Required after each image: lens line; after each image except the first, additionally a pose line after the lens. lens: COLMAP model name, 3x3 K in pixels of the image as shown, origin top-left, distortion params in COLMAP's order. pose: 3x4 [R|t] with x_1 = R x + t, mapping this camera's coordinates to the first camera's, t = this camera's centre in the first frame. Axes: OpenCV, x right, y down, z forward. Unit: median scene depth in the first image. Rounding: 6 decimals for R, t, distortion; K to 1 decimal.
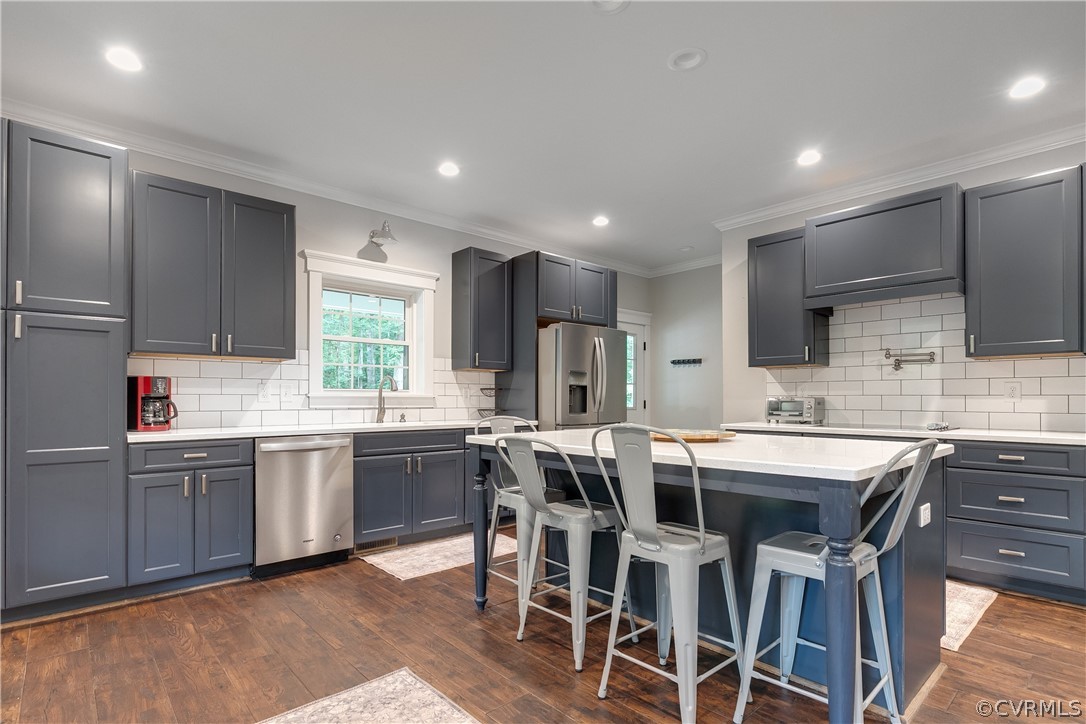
lens RADIAL K [[524.1, 0, 527.1], [0, 524.1, 398.5], [0, 0, 1]] dist [-0.004069, 0.000723]
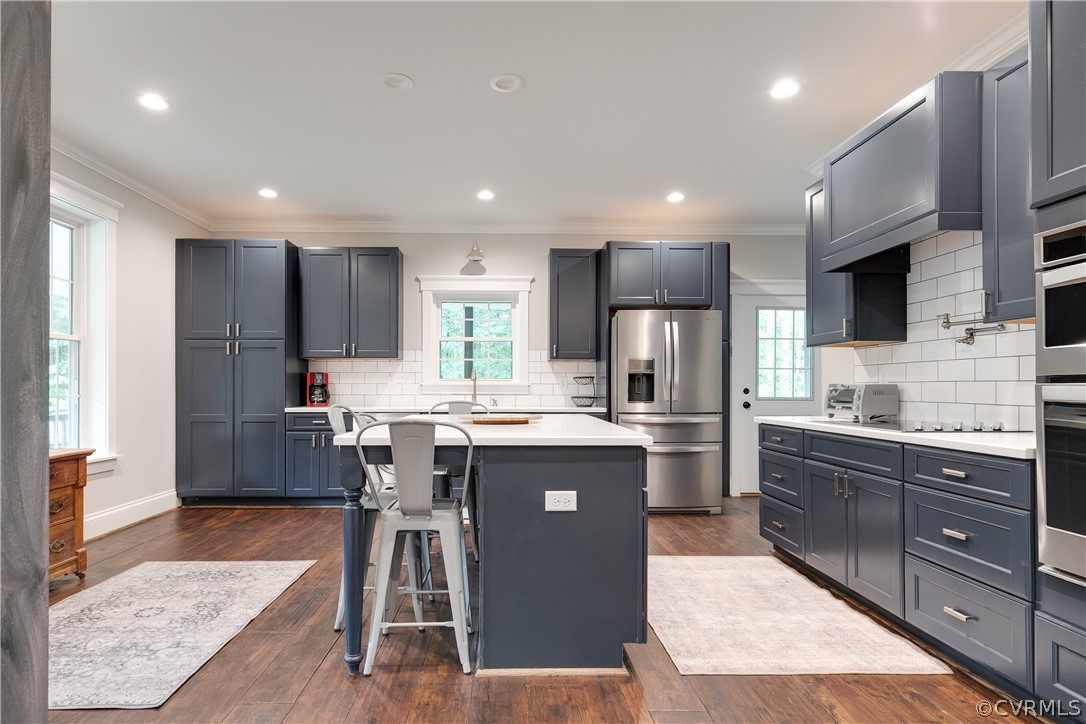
lens RADIAL K [[554.2, 0, 513.0], [0, 554.2, 386.2], [0, 0, 1]] dist [0.002083, -0.000406]
pose [[0.770423, -0.001066, -0.637532, 0.660192], [-0.000328, 0.999998, -0.002067, 0.002366], [0.637533, 0.001801, 0.770421, 0.058094]]
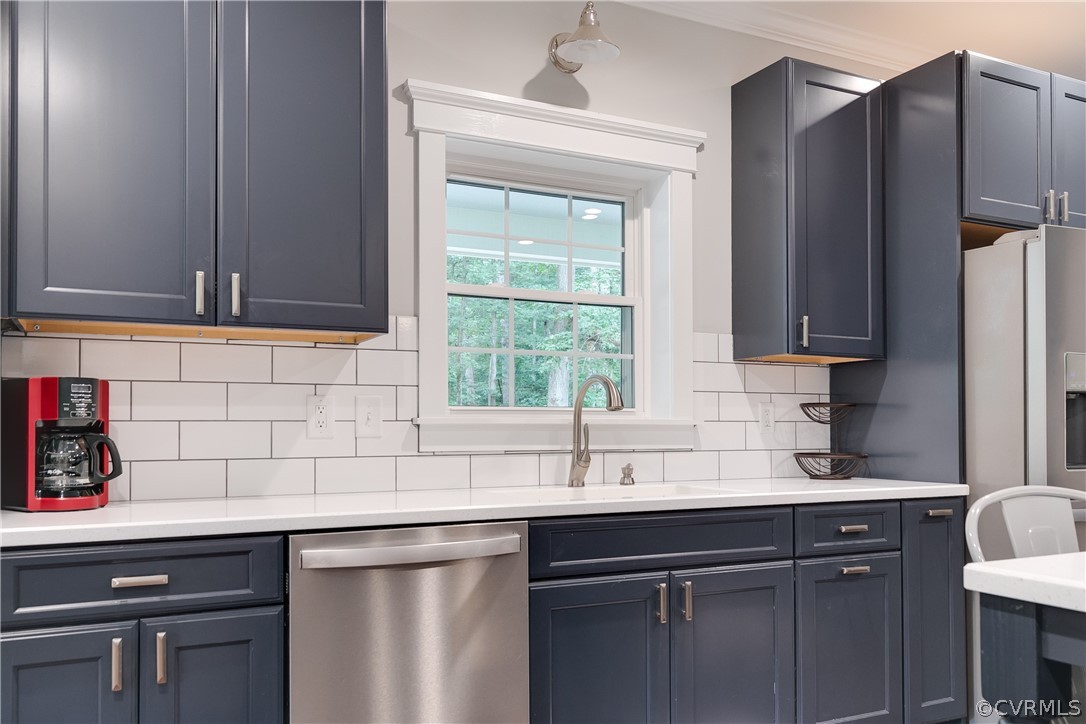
lens RADIAL K [[880.4, 0, 552.8], [0, 880.4, 418.1], [0, 0, 1]] dist [-0.005439, -0.000085]
pose [[0.971302, -0.006833, -0.237750, -0.140541], [0.004233, 0.999926, -0.011442, -0.000425], [0.237811, 0.010107, 0.971259, 0.331930]]
